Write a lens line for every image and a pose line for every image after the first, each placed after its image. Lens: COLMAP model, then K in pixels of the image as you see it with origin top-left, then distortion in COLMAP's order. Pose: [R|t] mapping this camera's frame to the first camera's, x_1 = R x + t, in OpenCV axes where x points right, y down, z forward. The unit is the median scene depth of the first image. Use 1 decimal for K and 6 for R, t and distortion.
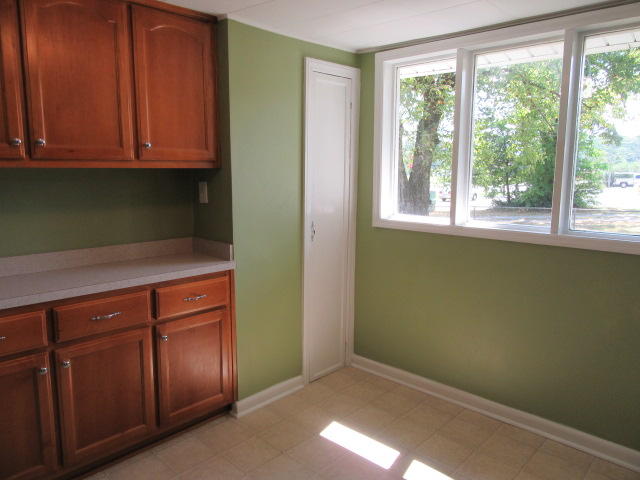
lens RADIAL K [[474.0, 0, 320.9], [0, 474.0, 240.4], [0, 0, 1]] dist [-0.012086, 0.003307]
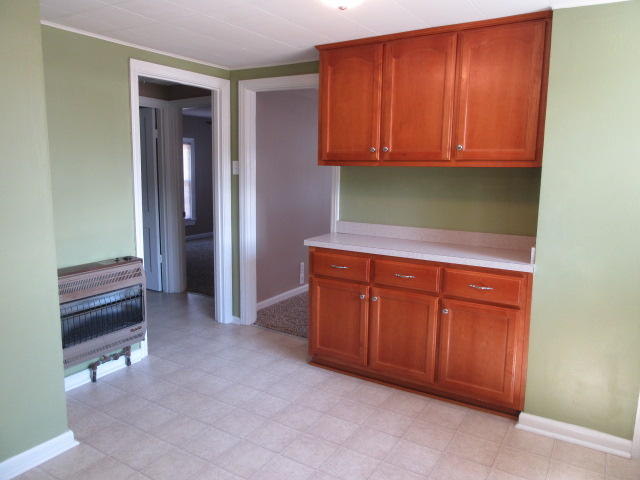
lens RADIAL K [[474.0, 0, 320.2], [0, 474.0, 236.9], [0, 0, 1]] dist [-0.012086, 0.003307]
pose [[0.192098, 0.139392, -0.971426, 0.691778], [-0.151508, 0.982206, 0.110978, -0.055015], [0.969610, 0.125860, 0.209799, 0.405741]]
